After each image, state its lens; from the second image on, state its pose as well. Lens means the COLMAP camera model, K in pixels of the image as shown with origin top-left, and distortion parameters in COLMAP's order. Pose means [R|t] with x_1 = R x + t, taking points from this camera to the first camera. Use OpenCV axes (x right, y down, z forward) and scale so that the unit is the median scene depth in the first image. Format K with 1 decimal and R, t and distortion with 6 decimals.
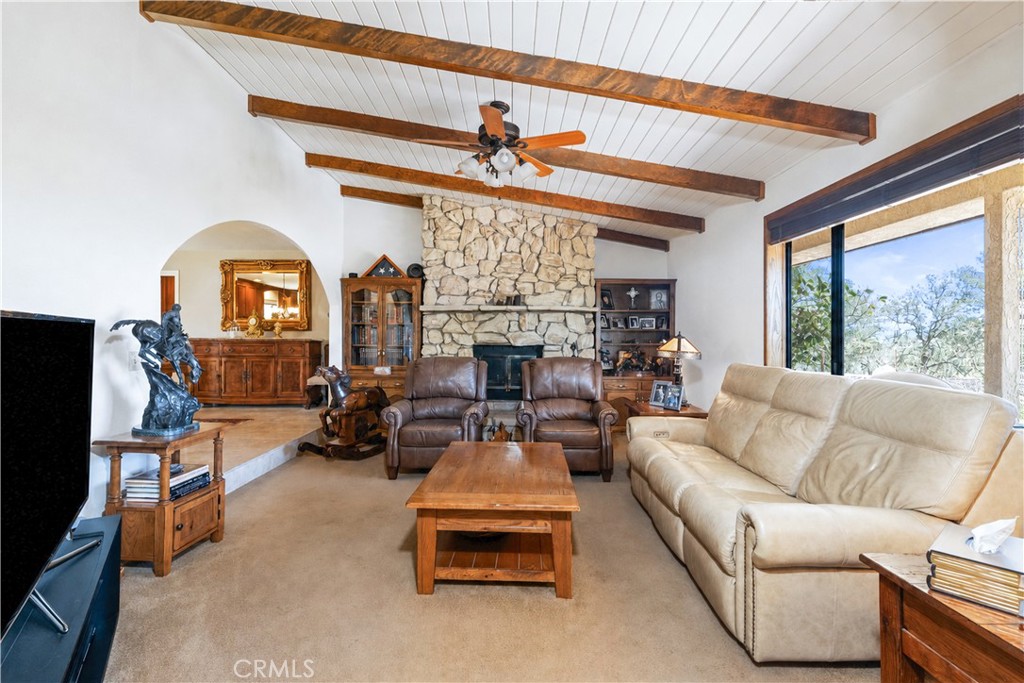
lens RADIAL K [[459.4, 0, 512.0], [0, 459.4, 341.5], [0, 0, 1]] dist [0.001722, -0.000132]
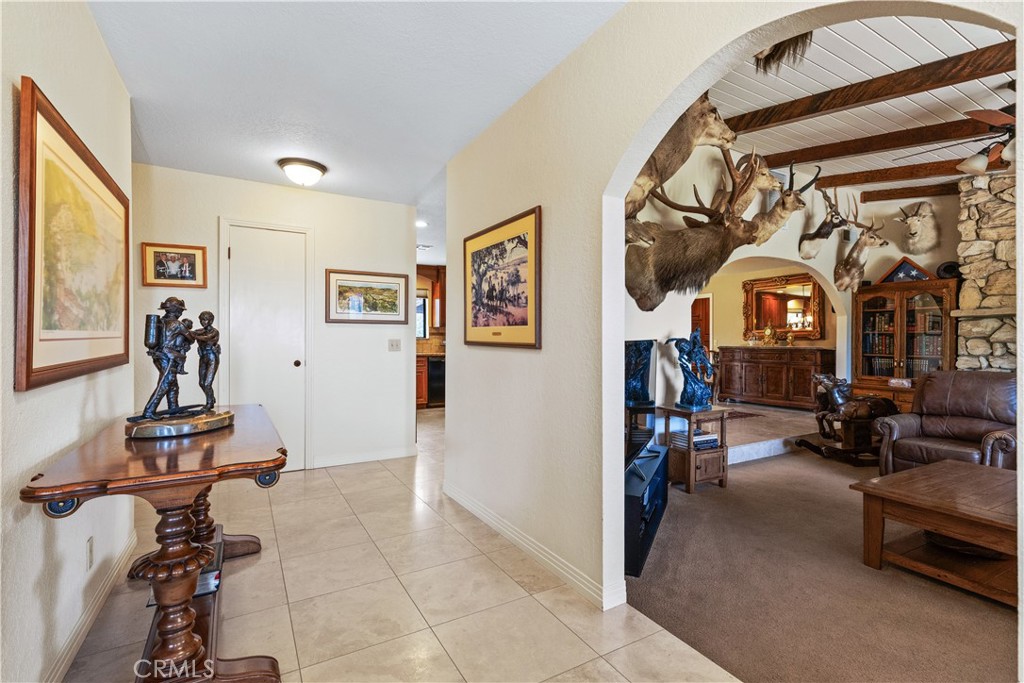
lens RADIAL K [[465.8, 0, 509.4], [0, 465.8, 335.8], [0, 0, 1]] dist [0.001656, 0.000159]
pose [[0.492239, -0.013564, -0.870354, 0.192364], [-0.007540, 0.999775, -0.019846, -0.009009], [0.870427, 0.016331, 0.492026, -0.196701]]
